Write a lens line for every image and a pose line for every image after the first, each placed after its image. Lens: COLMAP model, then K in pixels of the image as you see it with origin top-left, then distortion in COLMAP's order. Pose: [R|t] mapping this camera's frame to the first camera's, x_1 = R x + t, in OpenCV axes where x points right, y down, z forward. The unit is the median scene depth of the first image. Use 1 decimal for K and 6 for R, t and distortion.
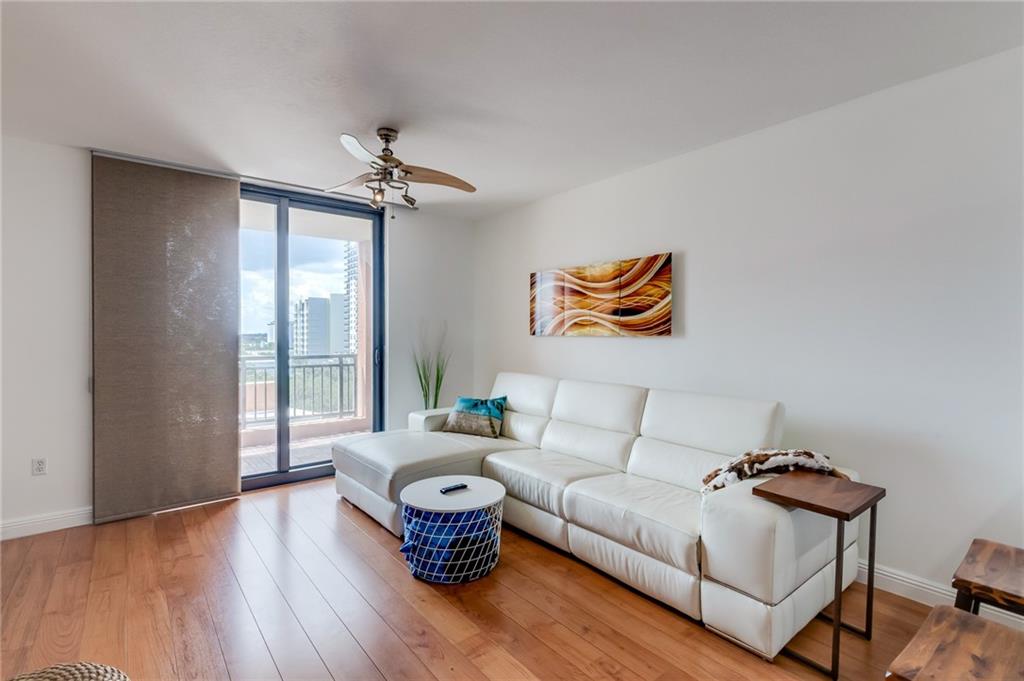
lens RADIAL K [[488.7, 0, 512.0], [0, 488.7, 340.5], [0, 0, 1]] dist [-0.000057, -0.000039]
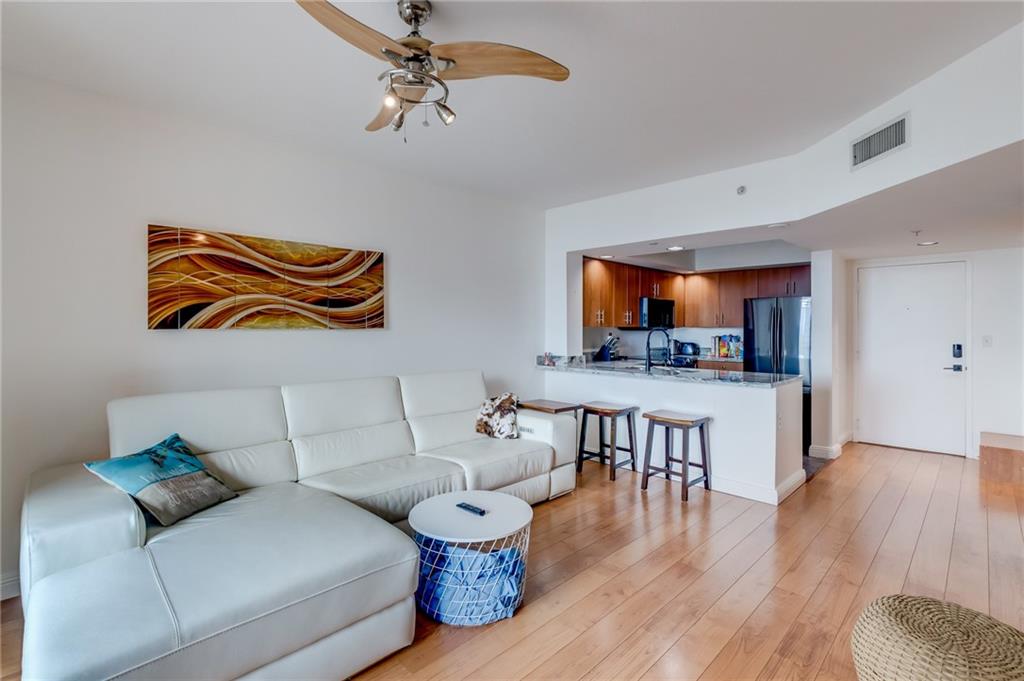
lens RADIAL K [[472.4, 0, 540.5], [0, 472.4, 323.8], [0, 0, 1]] dist [0.000540, 0.000734]
pose [[-0.146800, 0.000968, 0.989166, -0.706753], [0.009749, 0.999952, 0.000469, -0.015167], [-0.989118, 0.009712, -0.146802, 0.734085]]
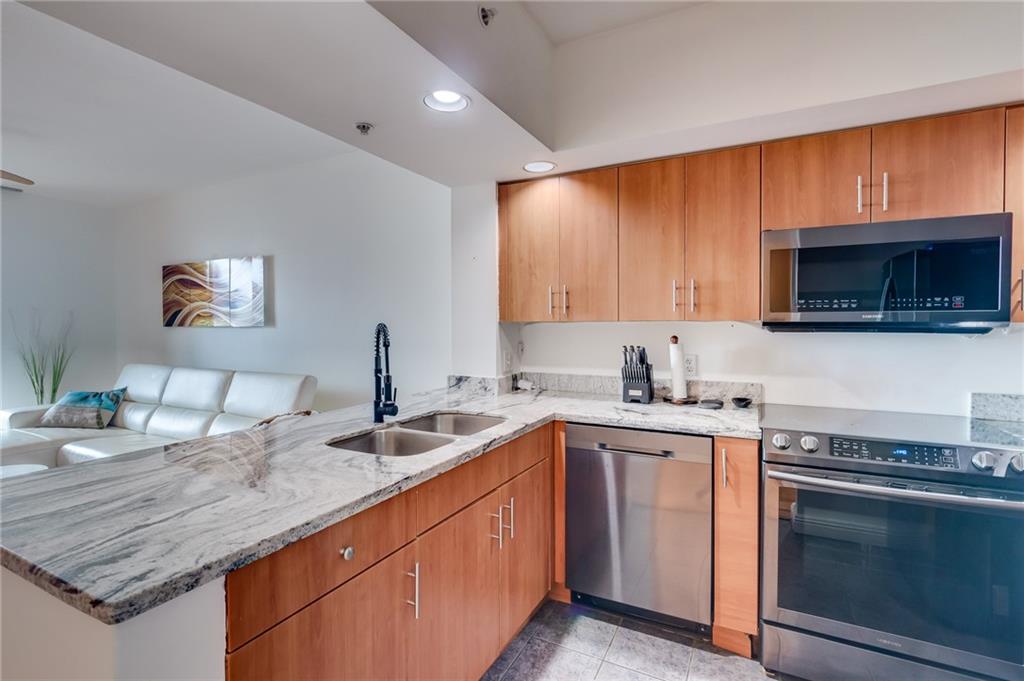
lens RADIAL K [[491.2, 0, 512.0], [0, 491.2, 340.5], [0, 0, 1]] dist [0.001002, -0.000421]
pose [[0.919179, -0.023125, 0.393160, 0.364291], [0.014669, 0.999592, 0.024499, 0.004651], [-0.393567, -0.016752, 0.919143, -0.275713]]
